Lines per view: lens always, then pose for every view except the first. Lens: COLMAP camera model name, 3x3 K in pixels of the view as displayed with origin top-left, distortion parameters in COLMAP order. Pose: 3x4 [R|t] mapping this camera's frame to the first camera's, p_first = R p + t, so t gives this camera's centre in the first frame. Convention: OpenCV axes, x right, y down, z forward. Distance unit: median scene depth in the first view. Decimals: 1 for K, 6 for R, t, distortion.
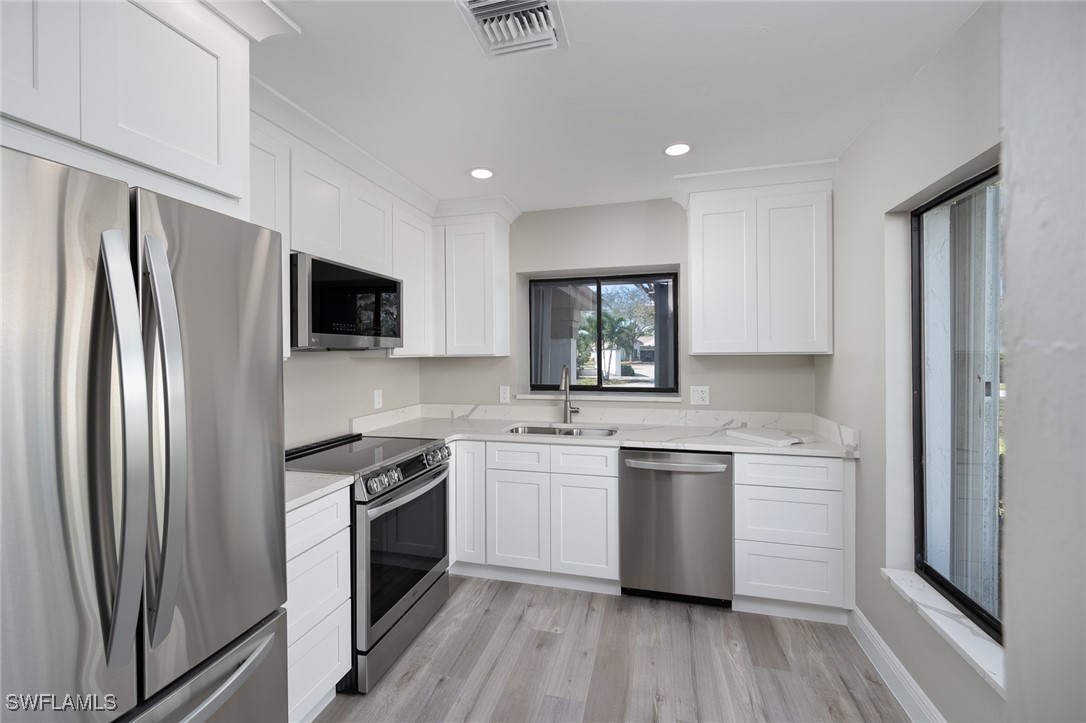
lens RADIAL K [[427.6, 0, 552.8], [0, 427.6, 356.6], [0, 0, 1]] dist [0.006858, 0.000362]
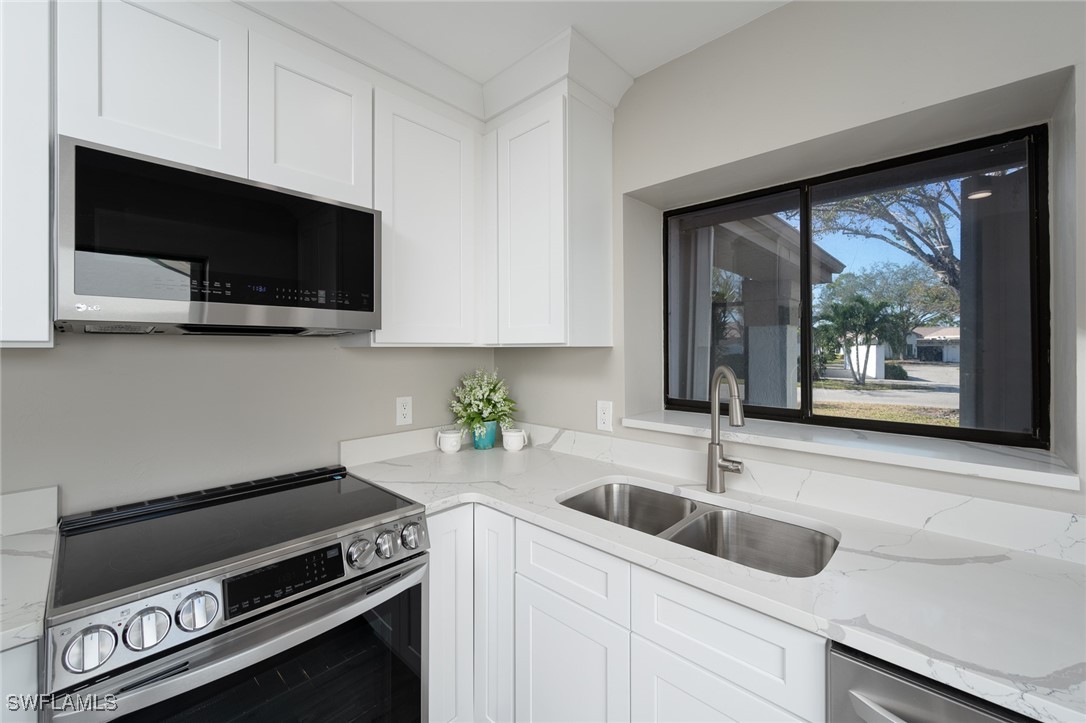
lens RADIAL K [[427.6, 0, 557.4], [0, 427.6, 347.6], [0, 0, 1]] dist [0.006858, 0.000362]
pose [[0.879563, 0.008079, -0.475713, 0.098422], [-0.012315, 0.999907, -0.005789, 0.003177], [0.475622, 0.010950, 0.879581, 0.474166]]
